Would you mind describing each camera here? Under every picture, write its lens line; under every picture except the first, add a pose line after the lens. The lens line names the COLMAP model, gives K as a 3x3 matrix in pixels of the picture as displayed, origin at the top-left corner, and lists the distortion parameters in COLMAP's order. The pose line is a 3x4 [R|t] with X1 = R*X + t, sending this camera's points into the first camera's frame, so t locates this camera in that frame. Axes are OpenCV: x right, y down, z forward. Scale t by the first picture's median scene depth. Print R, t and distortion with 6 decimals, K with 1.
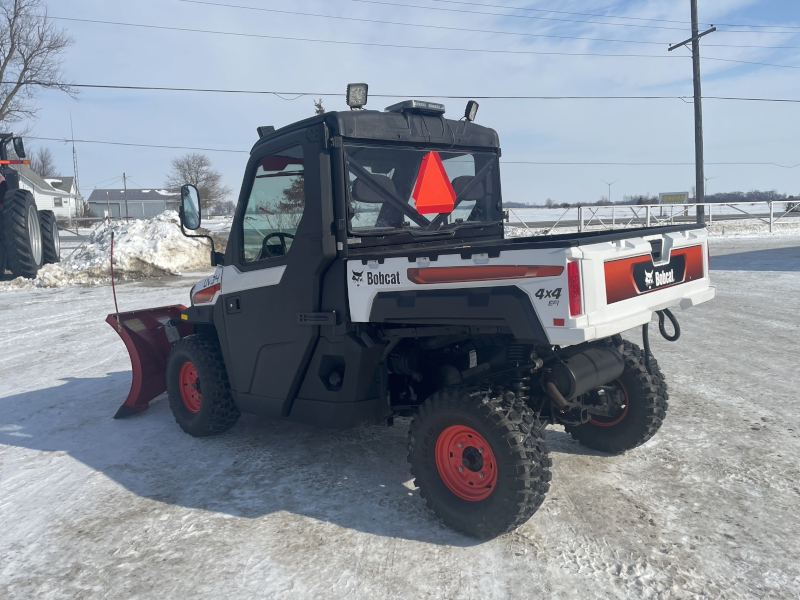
lens RADIAL K [[680.9, 0, 392.2], [0, 680.9, 303.5], [0, 0, 1]] dist [0.065418, -0.083774]
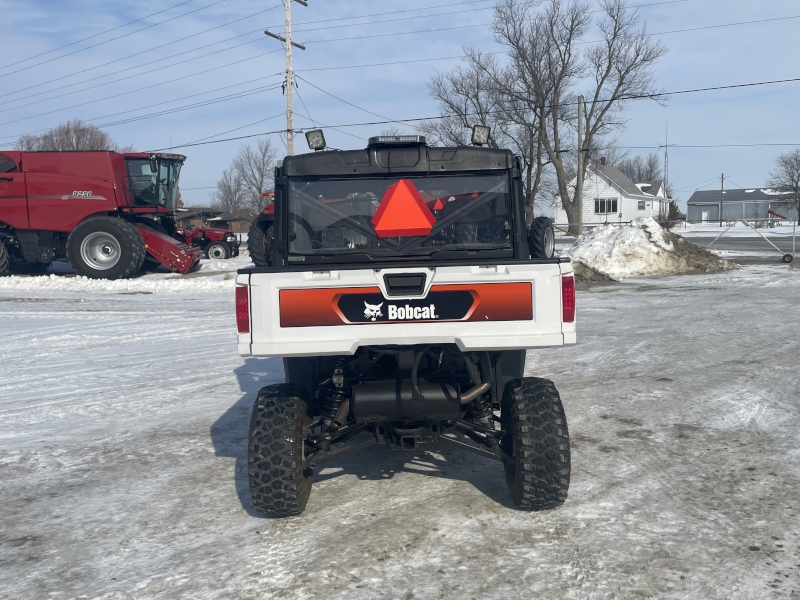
lens RADIAL K [[680.9, 0, 397.1], [0, 680.9, 297.9], [0, 0, 1]] dist [0.065418, -0.083774]
pose [[0.674646, 0.086237, -0.733087, 0.204307], [-0.093123, 0.995160, 0.031367, -0.016189], [0.732244, 0.047106, 0.679412, 0.062275]]
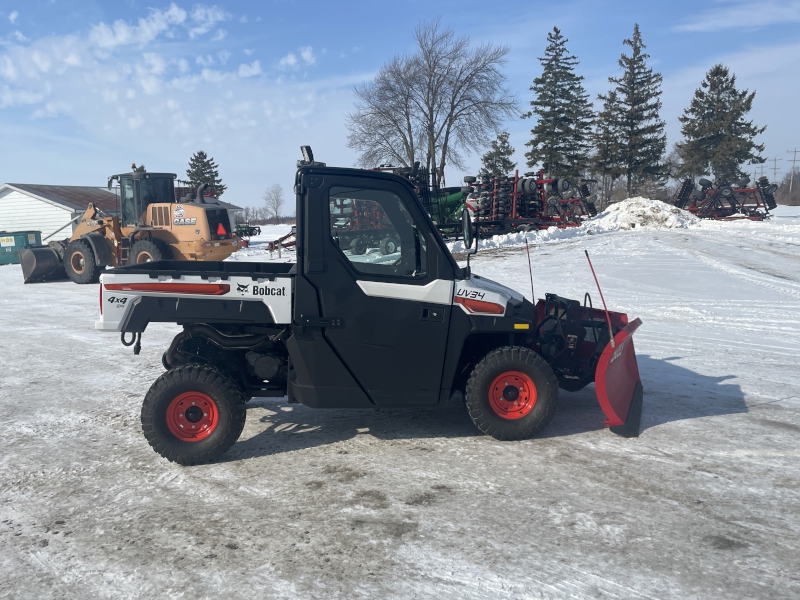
lens RADIAL K [[680.9, 0, 401.1], [0, 680.9, 300.6], [0, 0, 1]] dist [0.065418, -0.083774]
pose [[-0.656236, 0.140599, -0.741341, 0.223256], [-0.043677, 0.973761, 0.223341, -0.079126], [0.753290, 0.178944, -0.632876, 0.479038]]
